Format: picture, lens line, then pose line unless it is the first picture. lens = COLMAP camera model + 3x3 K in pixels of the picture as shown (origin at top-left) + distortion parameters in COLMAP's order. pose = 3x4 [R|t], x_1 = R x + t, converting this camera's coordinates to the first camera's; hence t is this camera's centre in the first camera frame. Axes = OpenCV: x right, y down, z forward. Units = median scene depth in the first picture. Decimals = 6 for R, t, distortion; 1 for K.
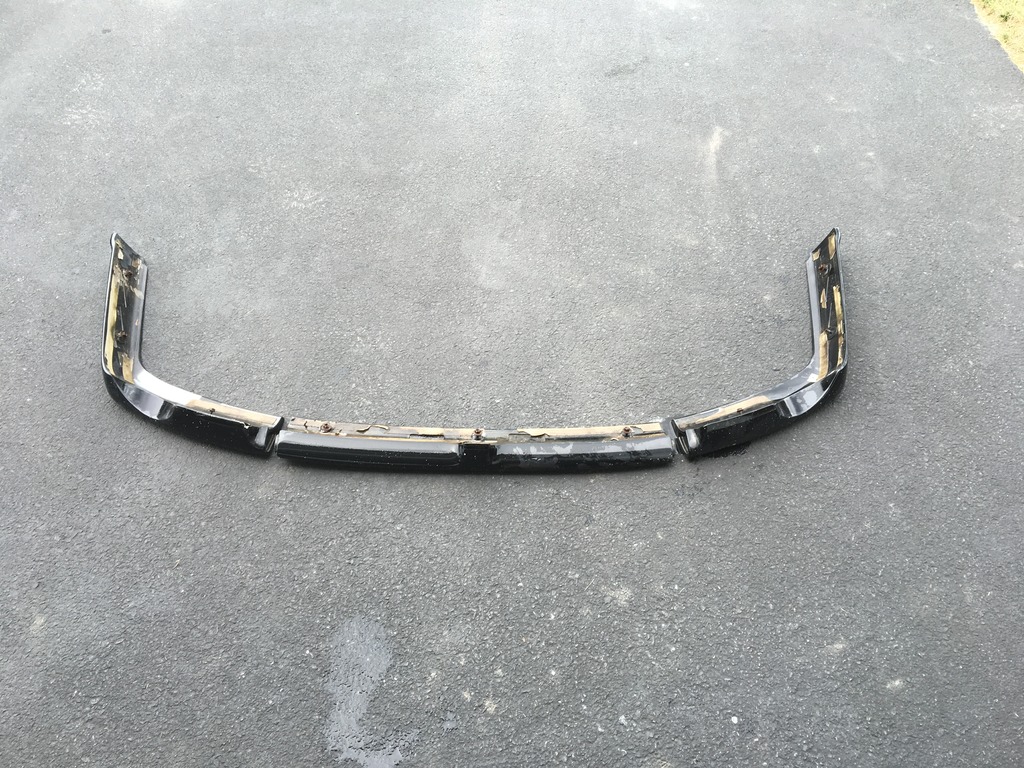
lens RADIAL K [[871.0, 0, 514.5], [0, 871.0, 384.9], [0, 0, 1]] dist [0.054604, -0.055084]
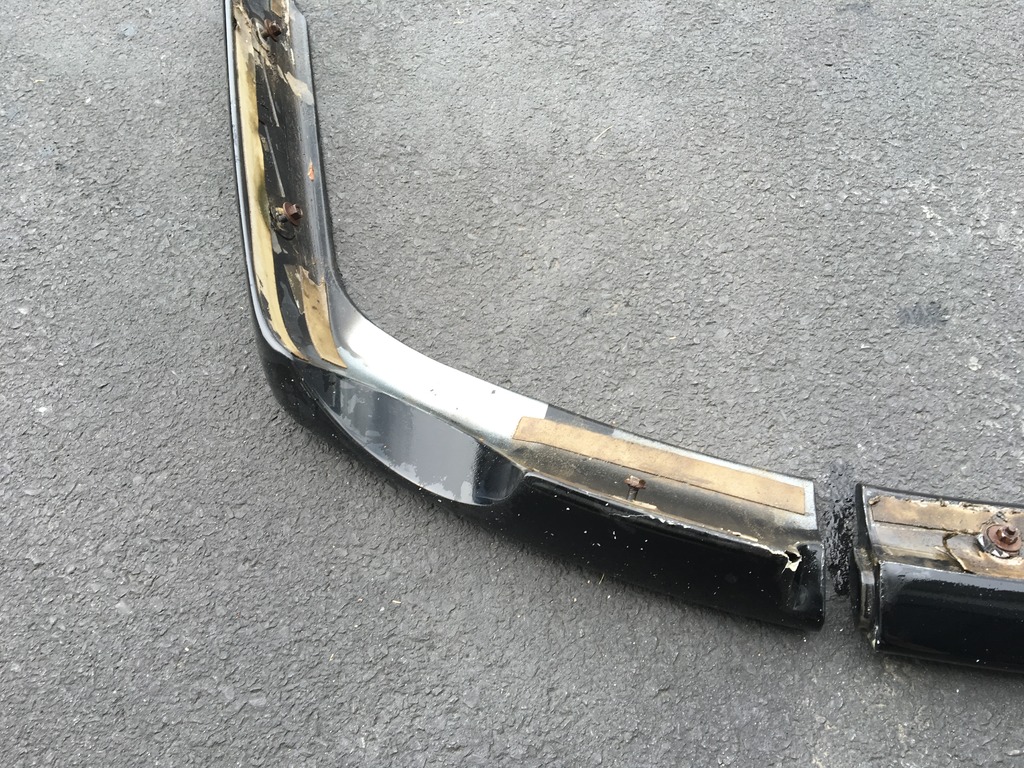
lens RADIAL K [[871.0, 0, 510.7], [0, 871.0, 385.1], [0, 0, 1]] dist [0.054604, -0.055084]
pose [[0.999346, 0.001674, -0.036128, -0.345027], [0.005863, 0.978220, 0.207487, -0.061003], [0.035689, -0.207564, 0.977570, 0.650475]]
